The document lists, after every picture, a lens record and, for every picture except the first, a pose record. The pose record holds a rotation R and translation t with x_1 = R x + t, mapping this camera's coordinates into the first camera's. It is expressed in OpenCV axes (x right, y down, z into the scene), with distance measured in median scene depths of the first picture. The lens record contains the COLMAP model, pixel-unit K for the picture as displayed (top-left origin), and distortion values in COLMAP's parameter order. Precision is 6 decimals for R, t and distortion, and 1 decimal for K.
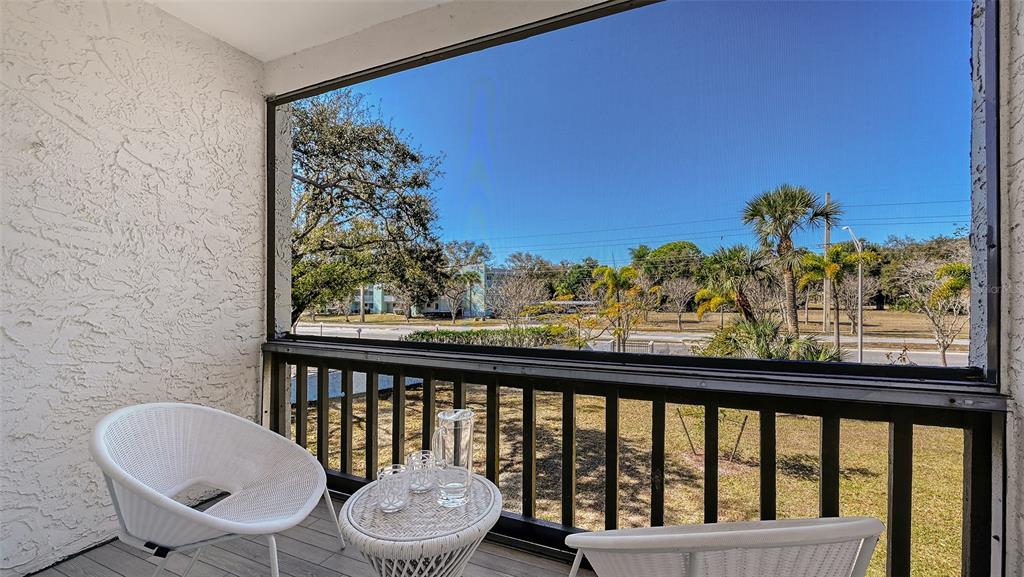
lens RADIAL K [[409.5, 0, 516.4], [0, 409.5, 294.4], [0, 0, 1]] dist [0.002424, -0.000181]
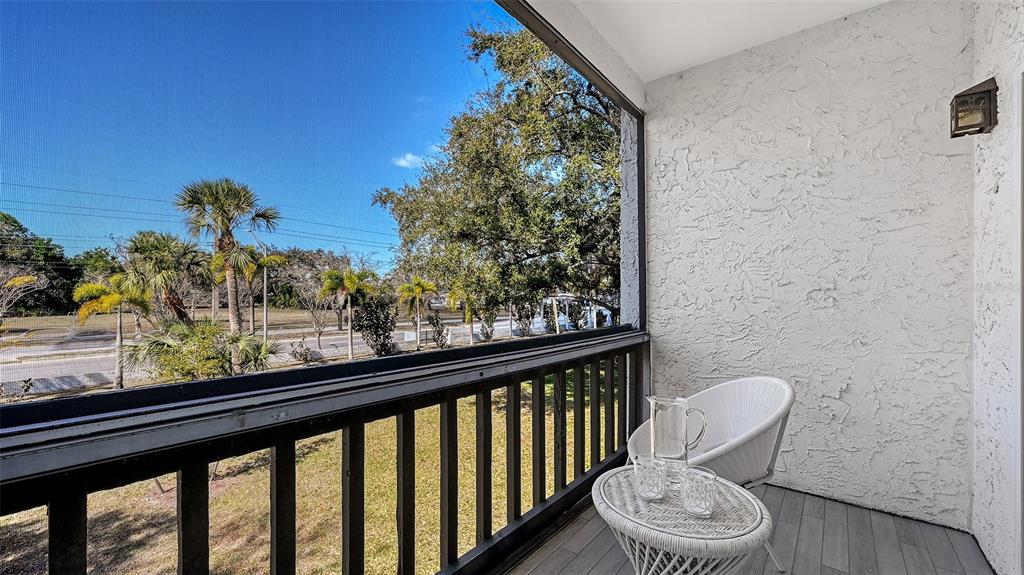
lens RADIAL K [[411.9, 0, 516.8], [0, 411.9, 296.6], [0, 0, 1]] dist [0.000957, -0.000466]
pose [[0.254379, 0.000734, 0.967104, -0.097688], [-0.008800, 0.999960, 0.001556, 0.003048], [-0.967065, -0.008906, 0.254375, 0.087071]]
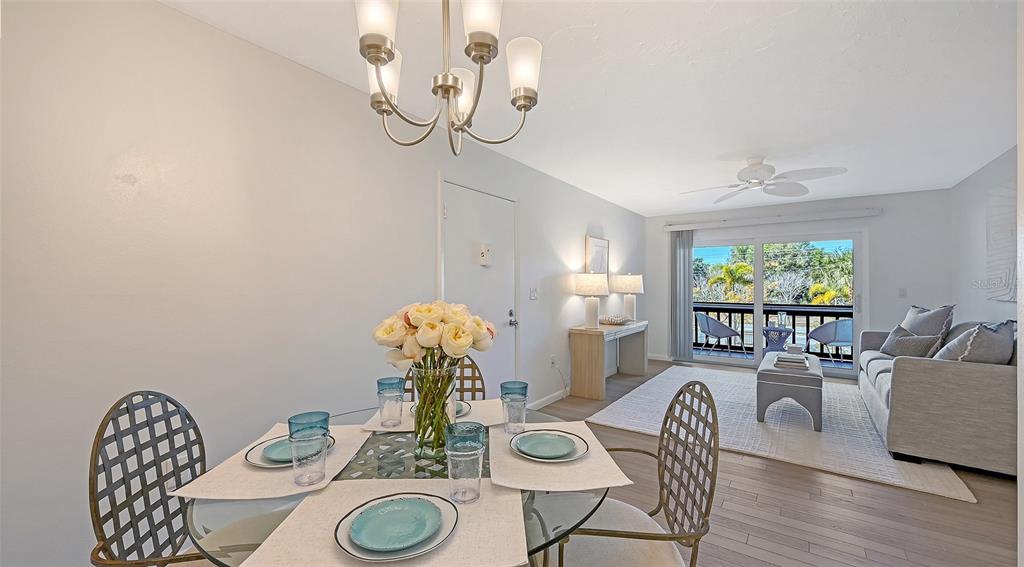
lens RADIAL K [[411.9, 0, 512.0], [0, 411.9, 285.8], [0, 0, 1]] dist [0.000957, -0.000466]
pose [[0.980123, 0.008509, -0.198210, -0.192686], [-0.008909, 0.999960, -0.001125, -0.000303], [0.198192, 0.002869, 0.980159, -0.376552]]
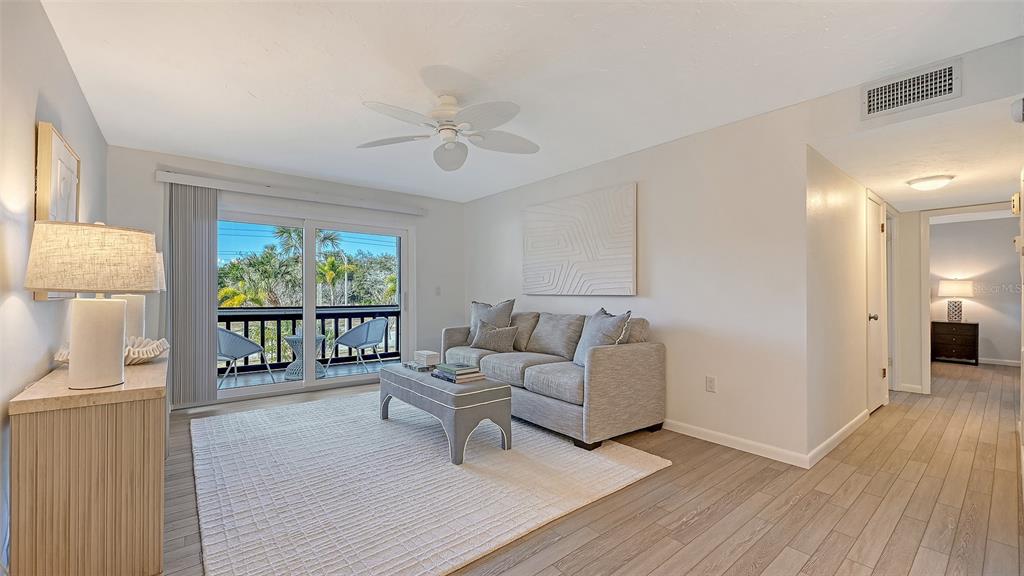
lens RADIAL K [[411.9, 0, 516.2], [0, 411.9, 292.5], [0, 0, 1]] dist [0.000957, -0.000466]
pose [[0.446467, 0.009037, 0.894754, -0.239200], [-0.004454, 0.999959, -0.007876, 0.005819], [-0.894789, -0.000469, 0.446489, -0.222976]]
